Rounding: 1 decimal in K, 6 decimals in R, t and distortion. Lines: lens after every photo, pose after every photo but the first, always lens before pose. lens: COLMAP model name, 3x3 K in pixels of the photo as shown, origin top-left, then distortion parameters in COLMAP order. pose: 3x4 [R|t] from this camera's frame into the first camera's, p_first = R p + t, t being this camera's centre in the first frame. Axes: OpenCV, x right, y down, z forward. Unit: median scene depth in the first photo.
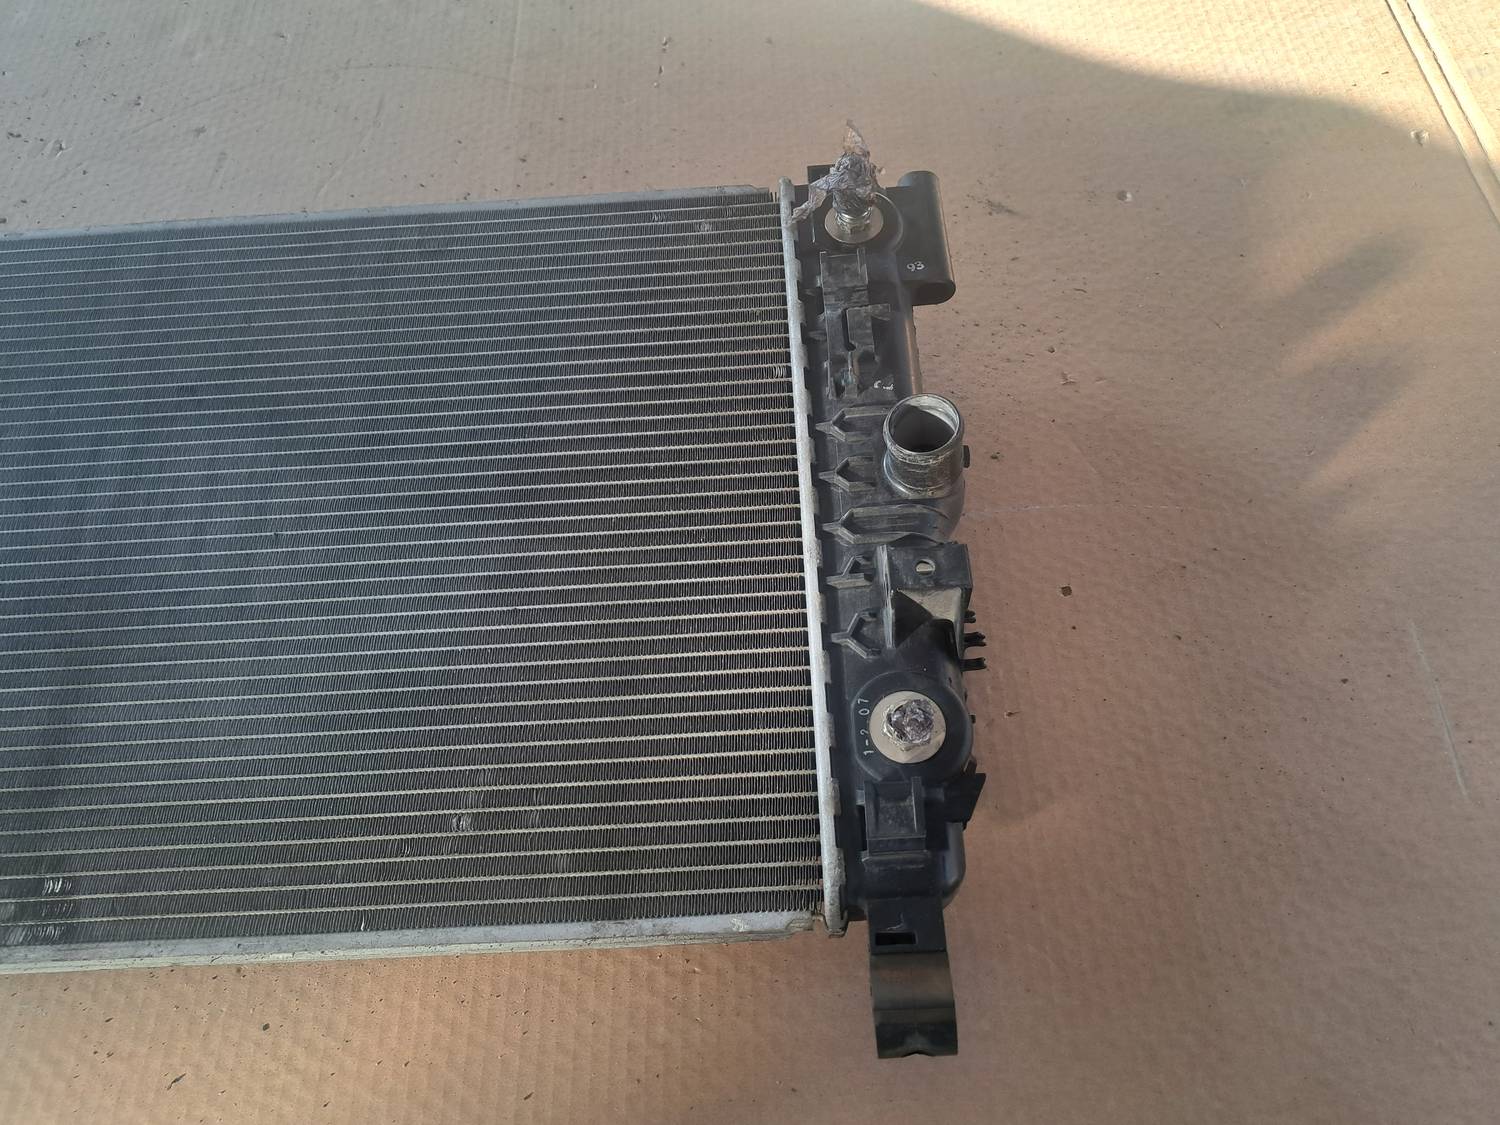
lens RADIAL K [[1126.0, 0, 773.1], [0, 1126.0, 541.3], [0, 0, 1]] dist [0.071739, -0.142864]
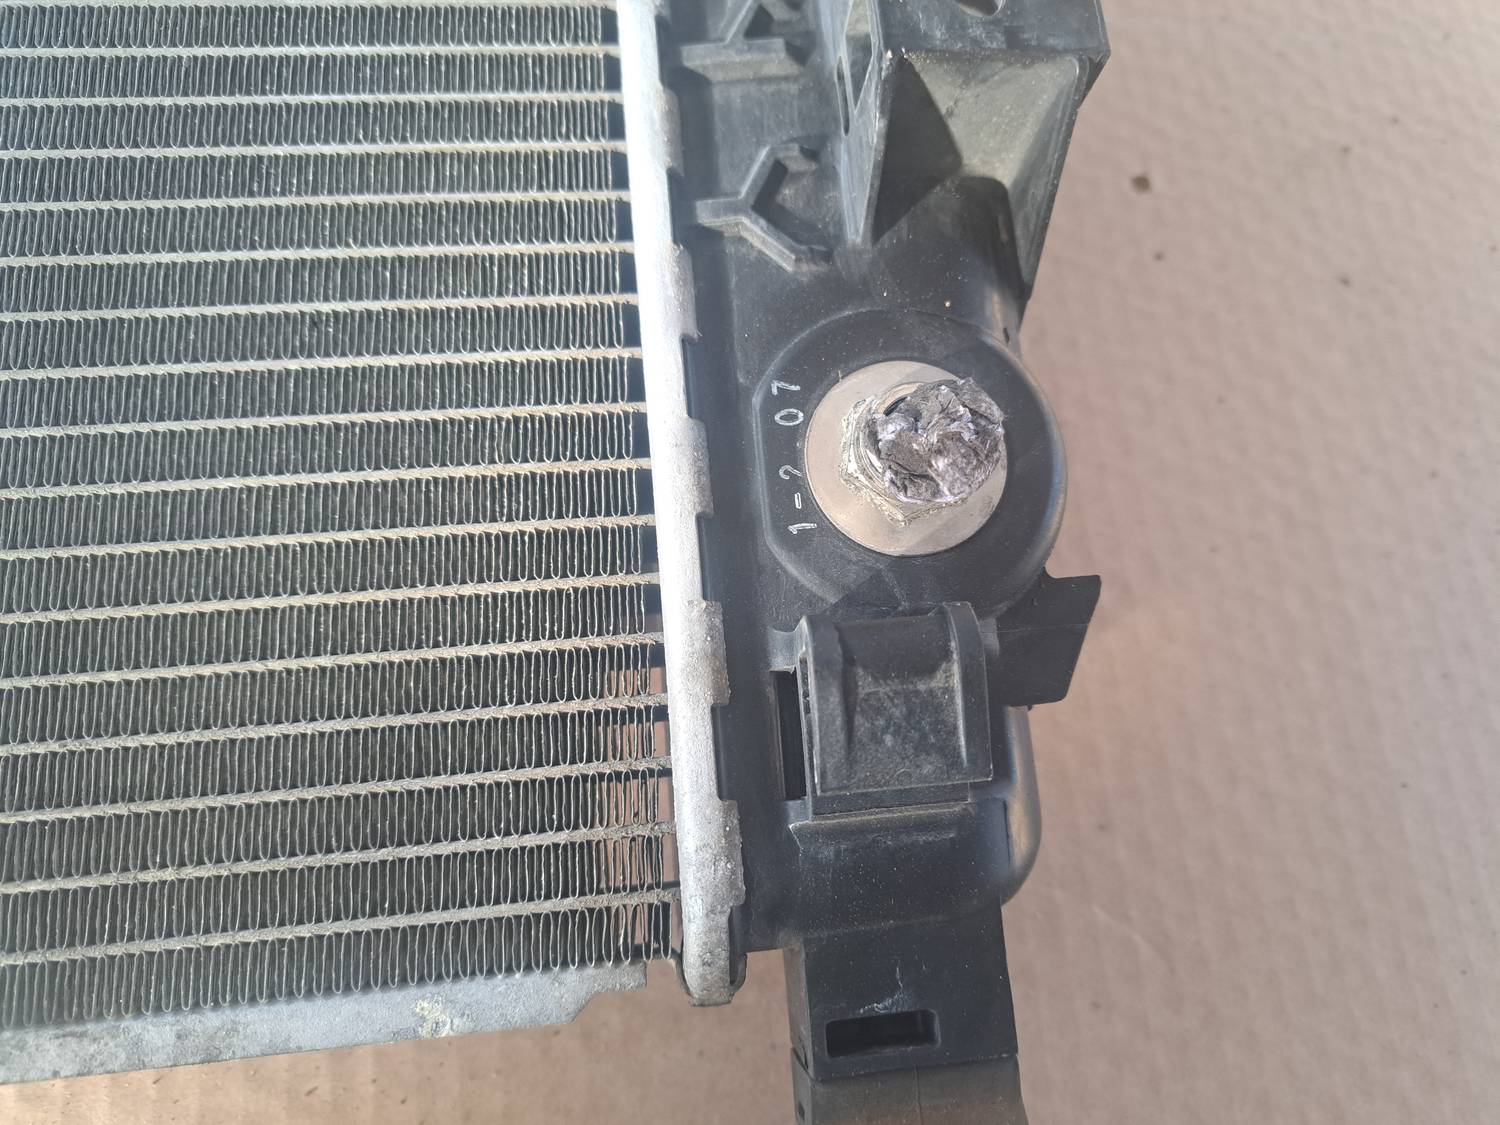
lens RADIAL K [[1126.0, 0, 773.1], [0, 1126.0, 541.3], [0, 0, 1]] dist [0.071739, -0.142864]
pose [[0.983522, -0.012691, 0.180341, 0.009501], [-0.031154, 0.970713, 0.238214, 0.100747], [-0.178083, -0.239907, 0.954322, 0.626075]]
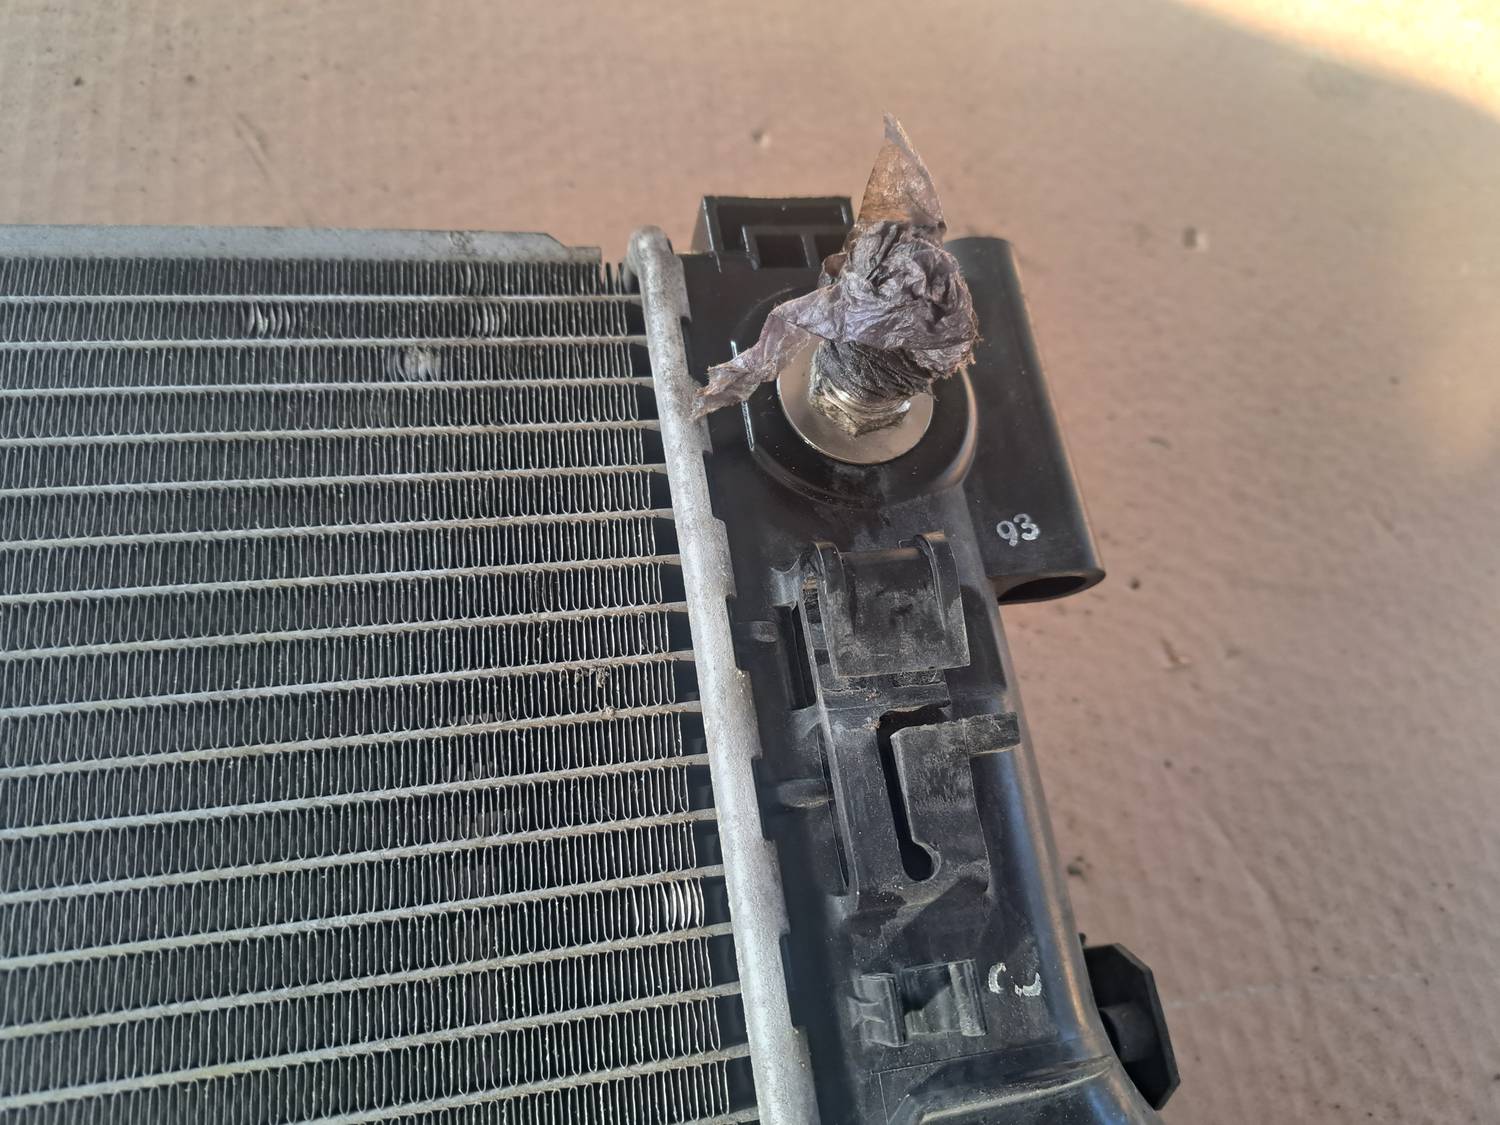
lens RADIAL K [[1126.0, 0, 773.1], [0, 1126.0, 541.3], [0, 0, 1]] dist [0.071739, -0.142864]
pose [[0.952849, -0.007941, 0.303340, -0.080782], [-0.033179, 0.990937, 0.130164, -0.351822], [-0.301625, -0.134091, 0.943950, 0.824034]]
